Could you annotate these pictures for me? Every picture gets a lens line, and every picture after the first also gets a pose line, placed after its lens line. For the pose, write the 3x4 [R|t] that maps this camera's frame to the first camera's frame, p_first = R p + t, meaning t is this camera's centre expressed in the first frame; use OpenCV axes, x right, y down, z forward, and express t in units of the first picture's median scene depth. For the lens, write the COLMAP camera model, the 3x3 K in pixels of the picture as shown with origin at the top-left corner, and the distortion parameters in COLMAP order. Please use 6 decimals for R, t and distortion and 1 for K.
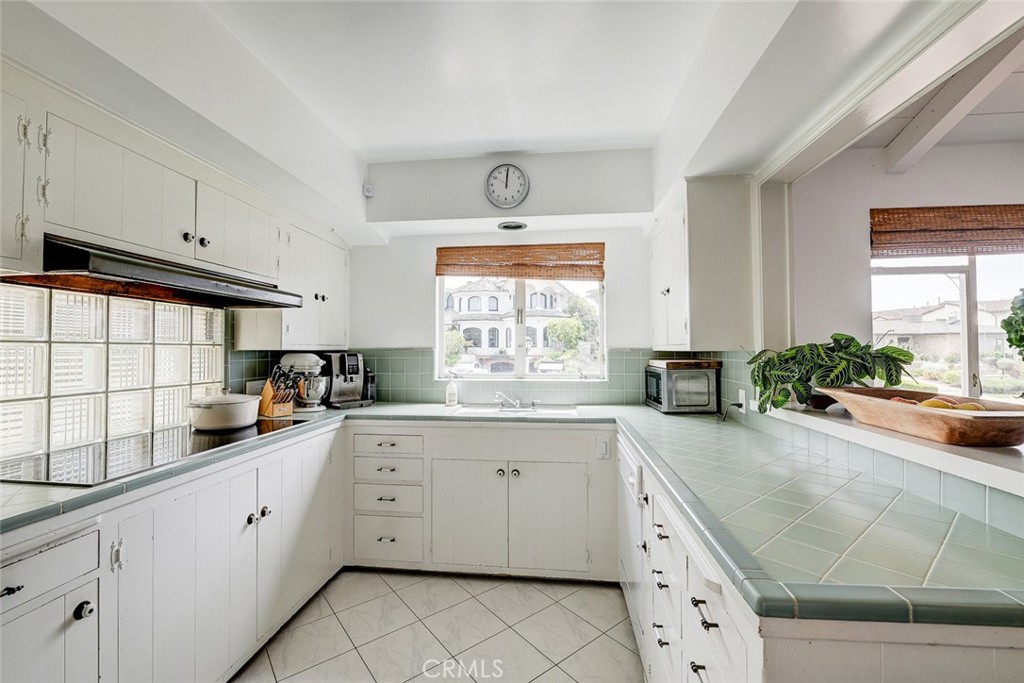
lens RADIAL K [[418.4, 0, 357.4], [0, 418.4, 343.2], [0, 0, 1]] dist [-0.000868, -0.000152]
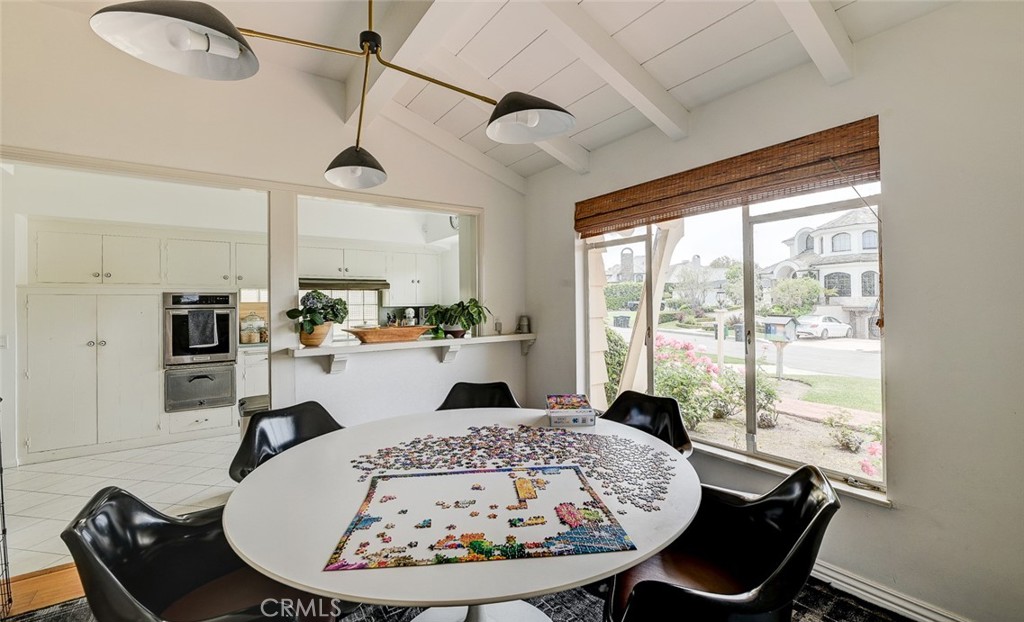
lens RADIAL K [[434.3, 0, 511.3], [0, 434.3, 300.2], [0, 0, 1]] dist [-0.009032, -0.000235]
pose [[0.659524, -0.013545, -0.751561, 1.703650], [0.025143, 0.999676, 0.004047, -0.010525], [0.751263, -0.021566, 0.659651, -0.081596]]
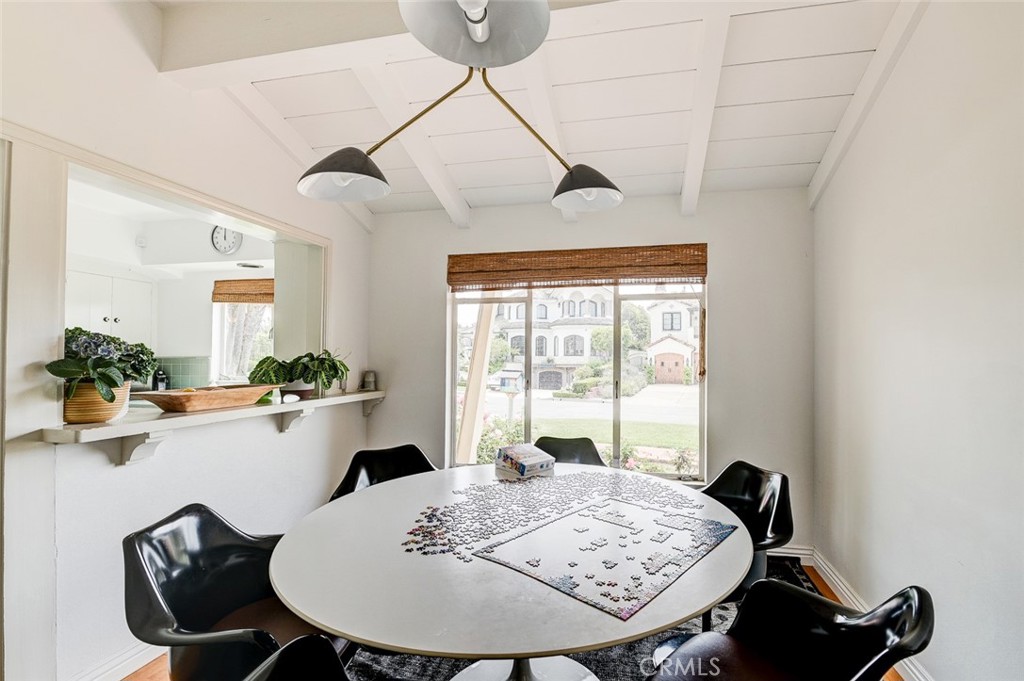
lens RADIAL K [[468.6, 0, 513.1], [0, 468.6, 357.1], [0, 0, 1]] dist [-0.016009, 0.000131]
pose [[0.996478, 0.005942, -0.083649, 1.233915], [-0.004629, 0.999863, 0.015891, -0.015420], [0.083732, -0.015448, 0.996369, -0.379973]]
